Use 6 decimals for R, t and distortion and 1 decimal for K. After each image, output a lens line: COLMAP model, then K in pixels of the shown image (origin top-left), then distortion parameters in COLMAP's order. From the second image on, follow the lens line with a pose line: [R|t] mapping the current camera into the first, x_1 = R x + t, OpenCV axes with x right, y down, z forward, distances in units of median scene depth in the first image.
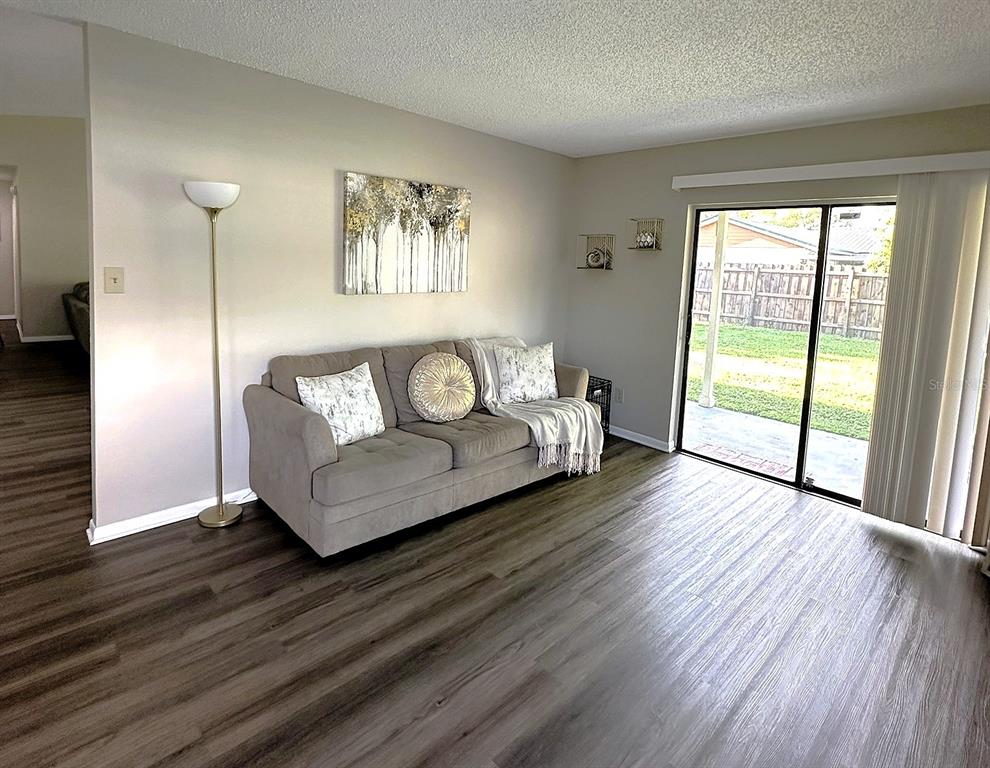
lens RADIAL K [[527.2, 0, 500.1], [0, 527.2, 306.6], [0, 0, 1]] dist [0.003896, -0.000995]
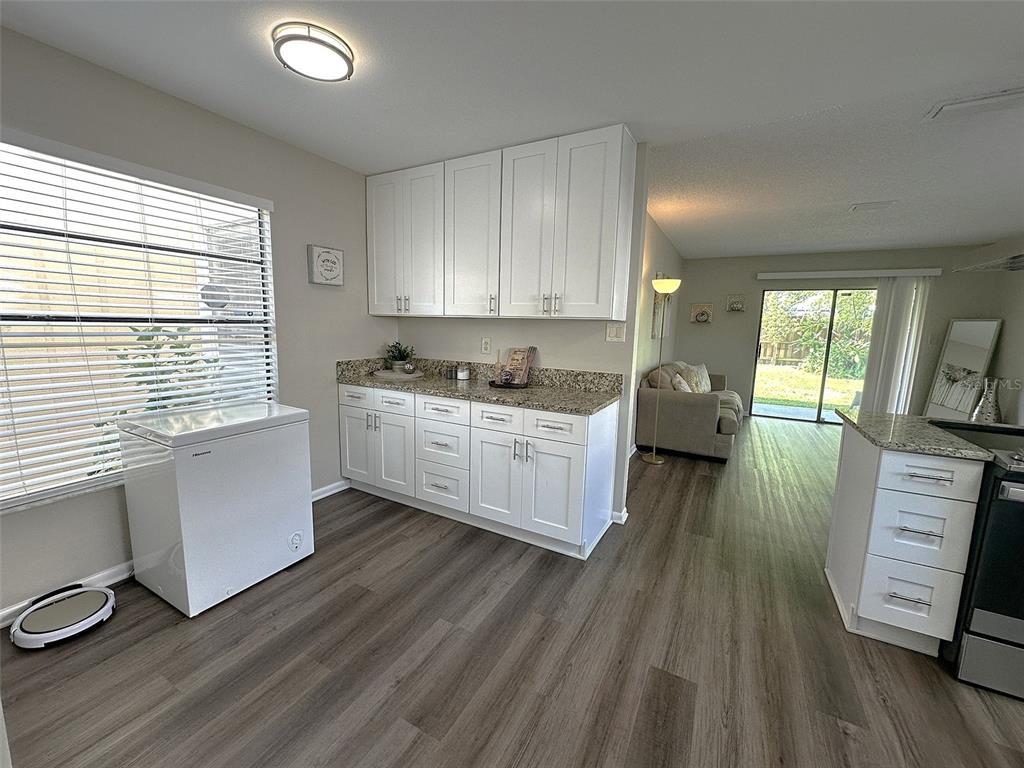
lens RADIAL K [[409.3, 0, 511.4], [0, 409.3, 383.7], [0, 0, 1]] dist [-0.004295, 0.001128]
pose [[0.956206, -0.067255, 0.284864, -1.155081], [0.047086, 0.995913, 0.077078, -0.001363], [-0.288883, -0.060289, 0.955464, -0.223224]]
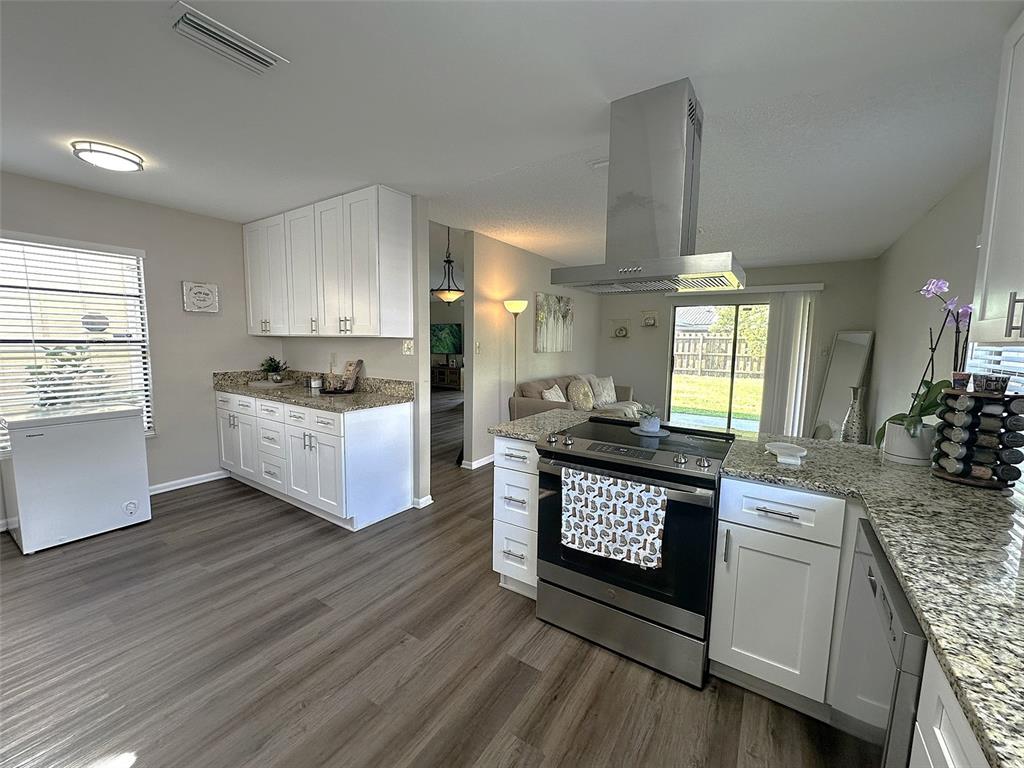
lens RADIAL K [[409.3, 0, 510.0], [0, 409.3, 383.4], [0, 0, 1]] dist [-0.004295, 0.001128]
pose [[0.977600, -0.056847, 0.202650, -0.700338], [0.051488, 0.998173, 0.031622, 0.036513], [-0.204077, -0.020479, 0.978741, -0.505756]]
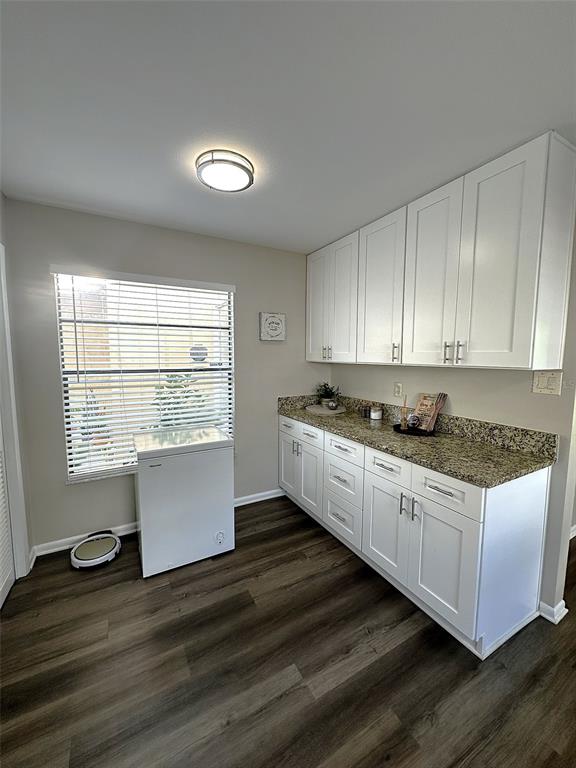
lens RADIAL K [[307.0, 0, 288.6], [0, 307.0, 384.5], [0, 0, 1]] dist [-0.004295, 0.001128]
pose [[0.964645, -0.021573, -0.262670, -1.000671], [0.022336, 0.999751, -0.000082, -0.035529], [0.262606, -0.005788, 0.964886, -0.099641]]
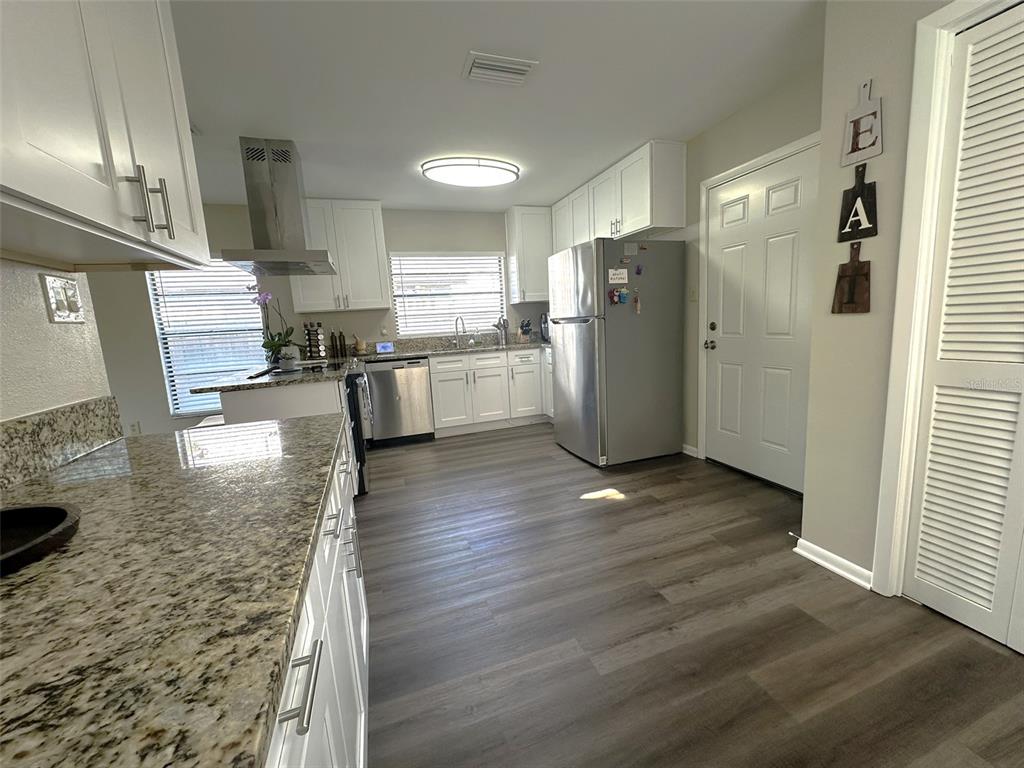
lens RADIAL K [[409.3, 0, 511.5], [0, 409.3, 383.2], [0, 0, 1]] dist [-0.004295, 0.001128]
pose [[-0.905880, -0.062302, 0.418928, -1.180305], [0.048144, 0.967563, 0.248000, -0.028492], [-0.420790, 0.244827, -0.873496, 0.616717]]
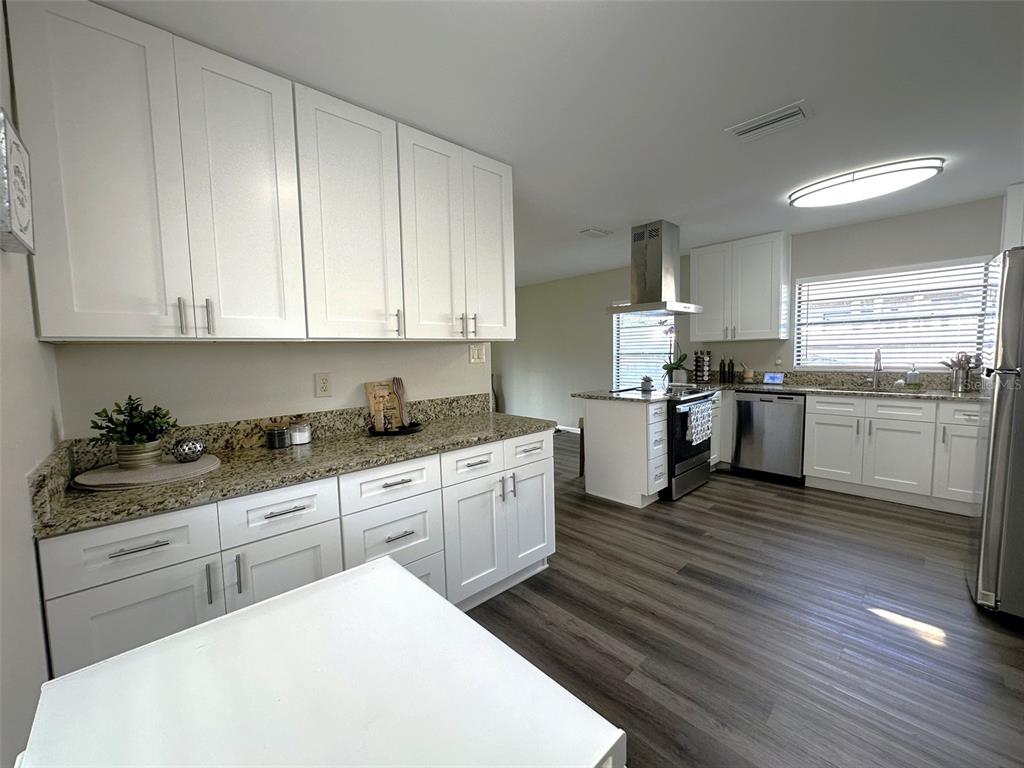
lens RADIAL K [[409.3, 0, 511.3], [0, 409.3, 385.3], [0, 0, 1]] dist [-0.004295, 0.001128]
pose [[0.026417, -0.131630, 0.990947, -1.538822], [0.110323, 0.985621, 0.127981, -0.064310], [-0.993545, 0.105943, 0.040559, 0.379499]]
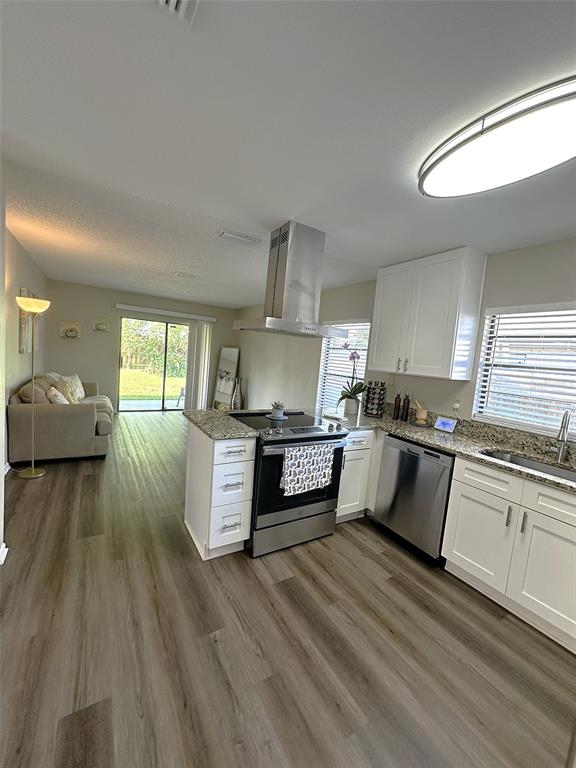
lens RADIAL K [[307.0, 0, 287.8], [0, 307.0, 384.3], [0, 0, 1]] dist [-0.004295, 0.001128]
pose [[0.221531, -0.119930, 0.967750, -1.113764], [0.007771, 0.992594, 0.121230, -0.038020], [-0.975122, -0.019336, 0.220823, -0.150177]]
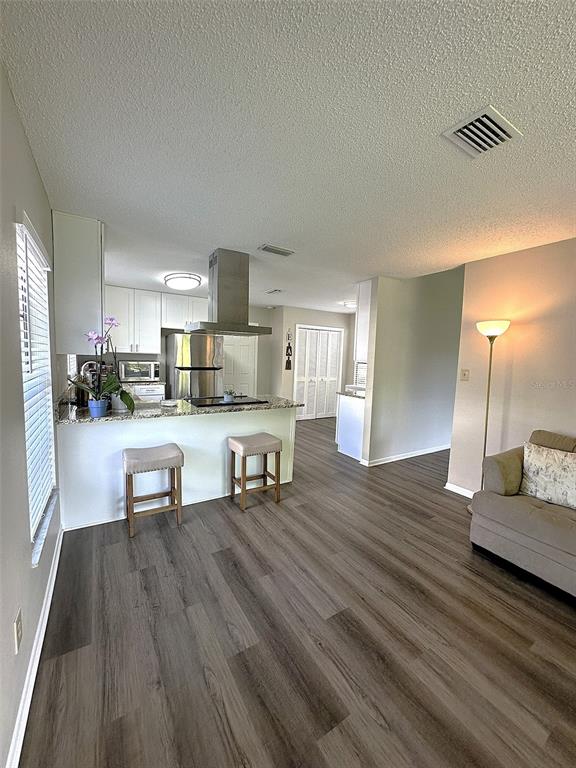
lens RADIAL K [[307.0, 0, 287.8], [0, 307.0, 385.2], [0, 0, 1]] dist [-0.004295, 0.001128]
pose [[-0.218682, 0.035861, -0.975137, 0.498168], [-0.127136, 0.989759, 0.064910, 0.003199], [0.967478, 0.138170, -0.211883, 0.412675]]
